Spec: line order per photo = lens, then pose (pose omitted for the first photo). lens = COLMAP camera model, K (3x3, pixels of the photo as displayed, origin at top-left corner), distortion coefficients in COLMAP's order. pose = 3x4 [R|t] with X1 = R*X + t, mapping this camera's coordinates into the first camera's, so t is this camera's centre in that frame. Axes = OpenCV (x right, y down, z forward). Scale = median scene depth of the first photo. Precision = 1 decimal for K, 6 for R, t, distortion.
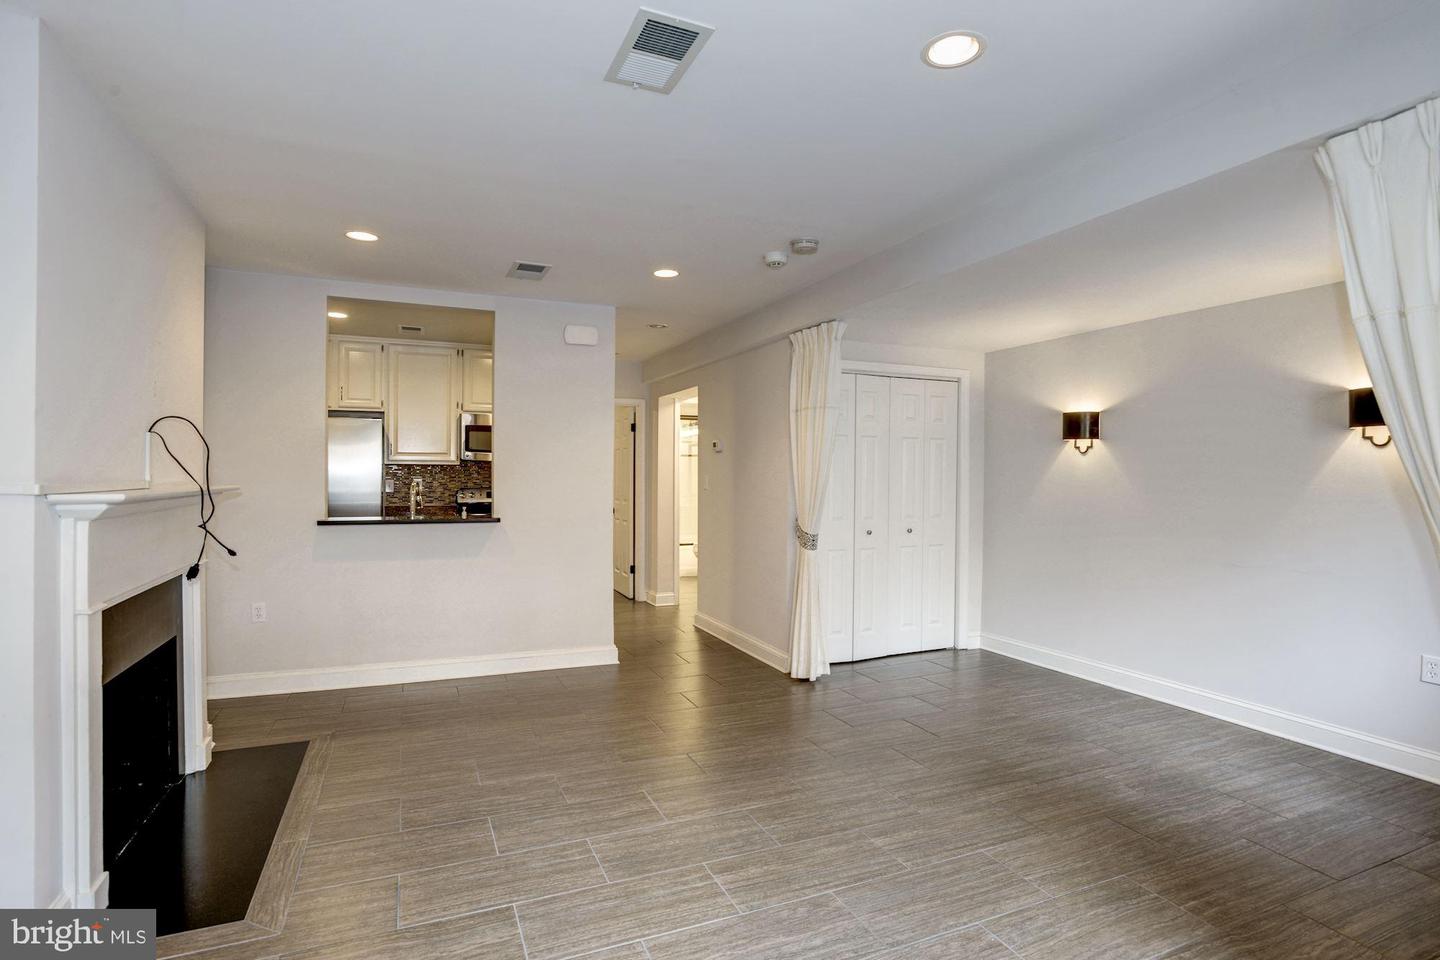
lens RADIAL K [[707.7, 0, 727.8], [0, 707.7, 475.9], [0, 0, 1]] dist [-0.060137, 0.033857]
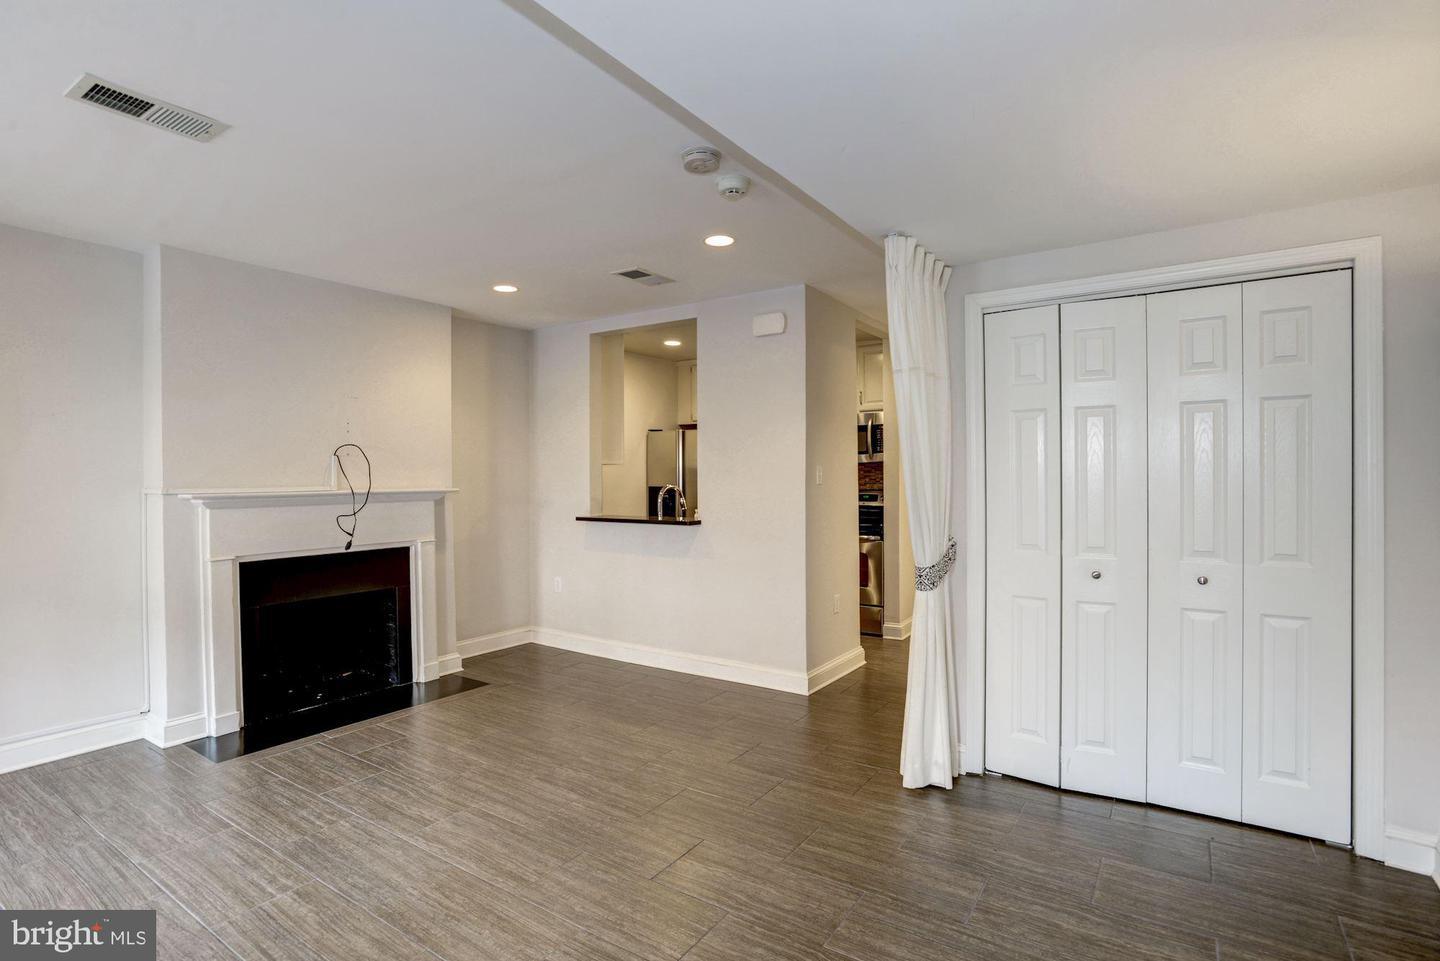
lens RADIAL K [[707.7, 0, 727.8], [0, 707.7, 476.4], [0, 0, 1]] dist [-0.060137, 0.033857]
pose [[0.548850, -0.006391, -0.835897, 0.634282], [0.009771, 0.999952, -0.001230, -0.003099], [0.835864, -0.007493, 0.548886, 0.549857]]
